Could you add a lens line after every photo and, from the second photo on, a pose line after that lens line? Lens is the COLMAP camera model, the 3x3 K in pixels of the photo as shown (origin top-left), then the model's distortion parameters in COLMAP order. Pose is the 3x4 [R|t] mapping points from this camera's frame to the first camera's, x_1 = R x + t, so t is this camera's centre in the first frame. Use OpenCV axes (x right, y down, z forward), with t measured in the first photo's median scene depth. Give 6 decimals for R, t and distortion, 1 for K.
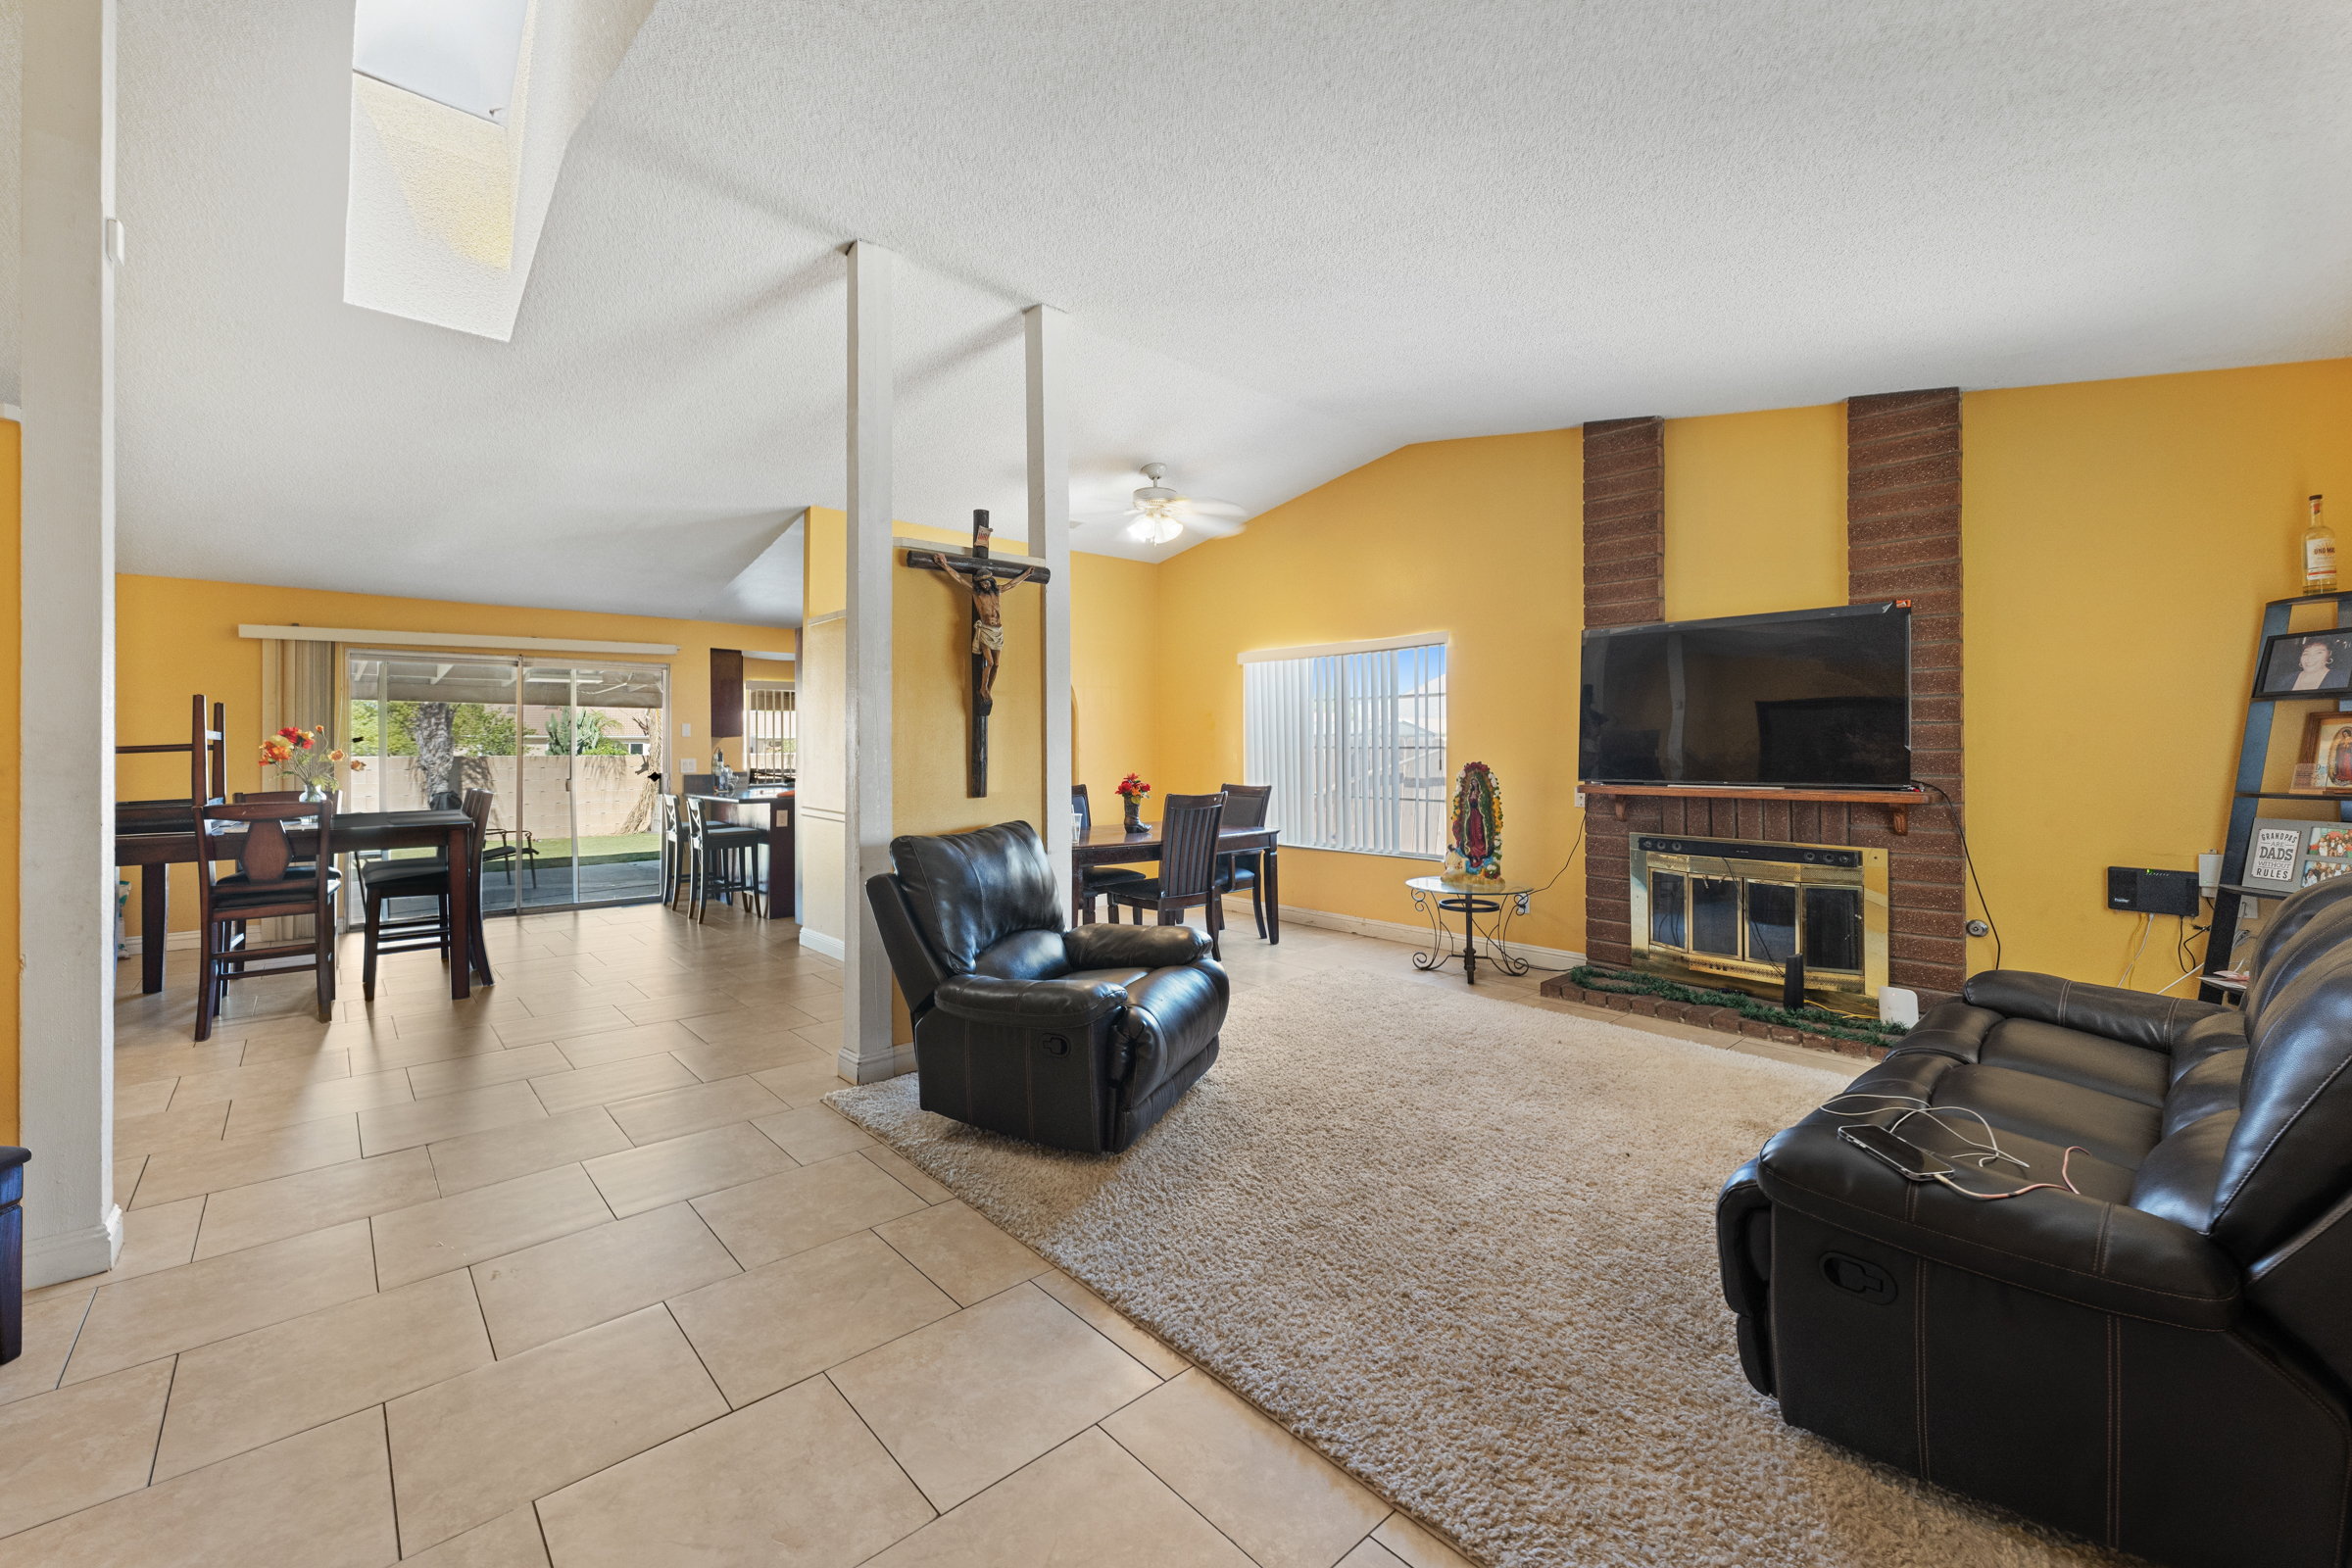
lens RADIAL K [[954.2, 0, 1169.7], [0, 954.2, 745.3], [0, 0, 1]] dist [-0.001281, -0.000053]
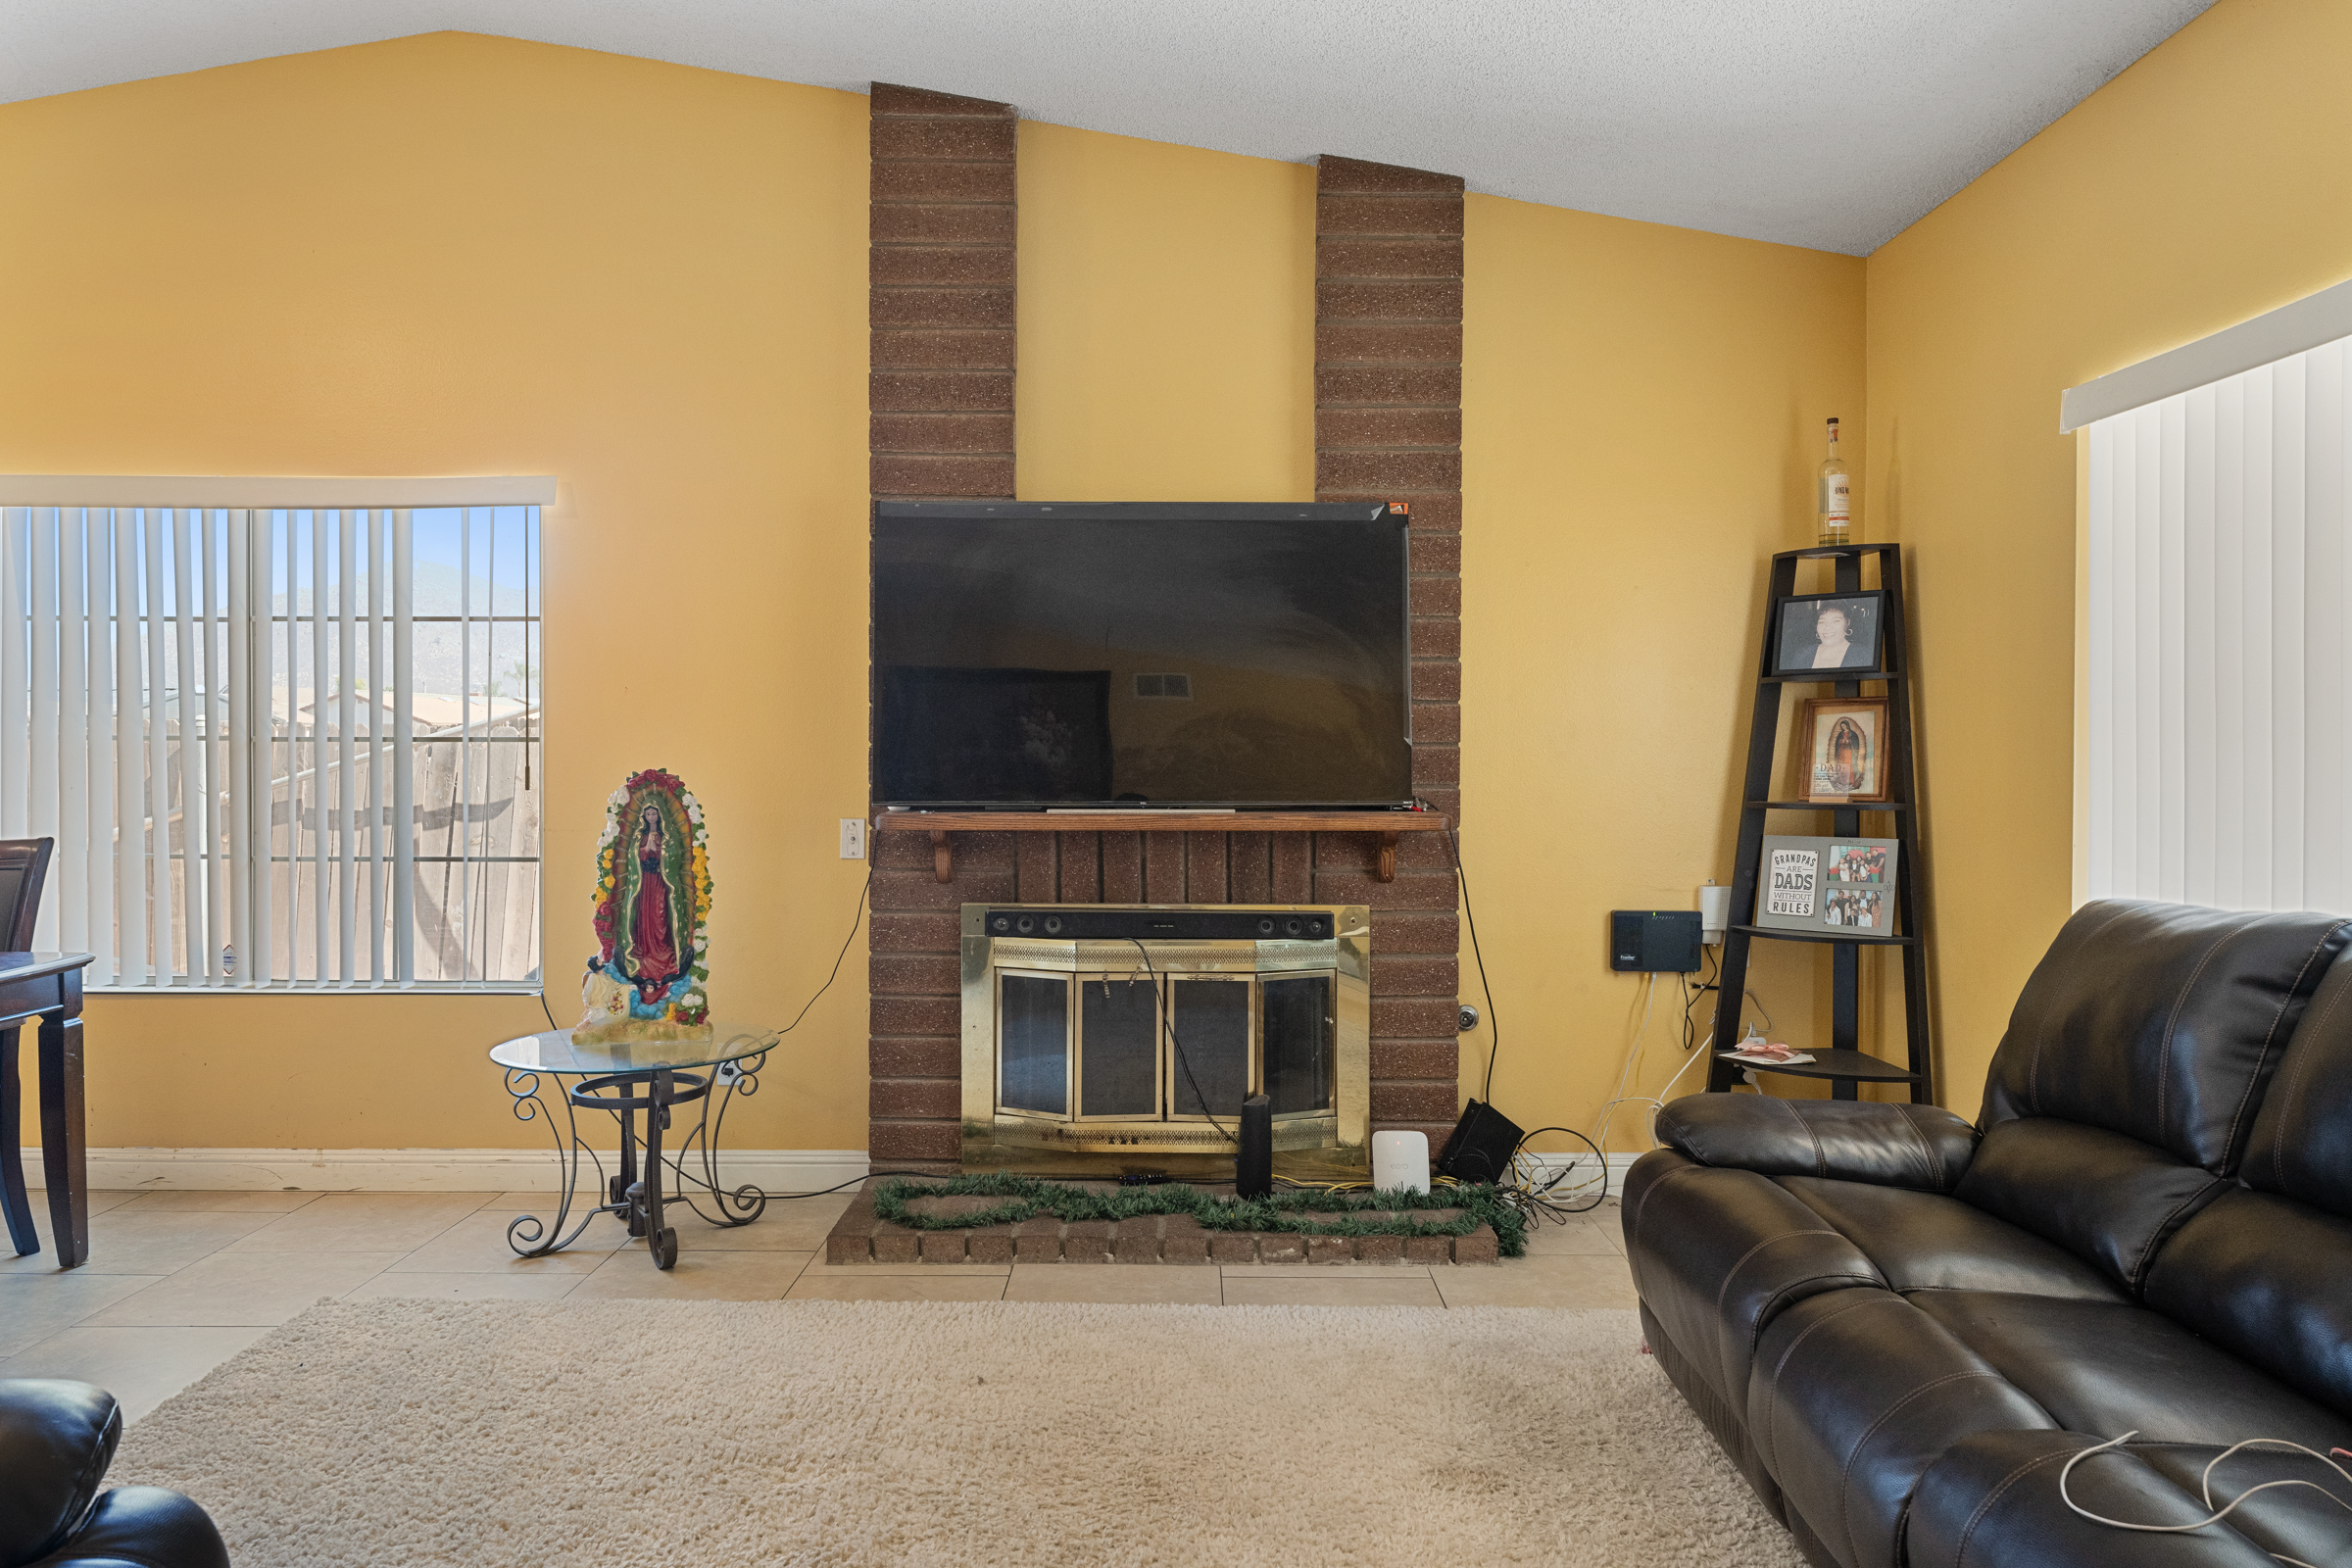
lens RADIAL K [[1552.2, 0, 1175.0], [0, 1552.2, 772.3], [0, 0, 1]] dist [0.001464, 0.002074]
pose [[0.668594, -0.005707, 0.743606, -0.065572], [-0.006339, 0.999890, 0.013374, 0.008533], [-0.743601, -0.013655, 0.668484, 0.365203]]
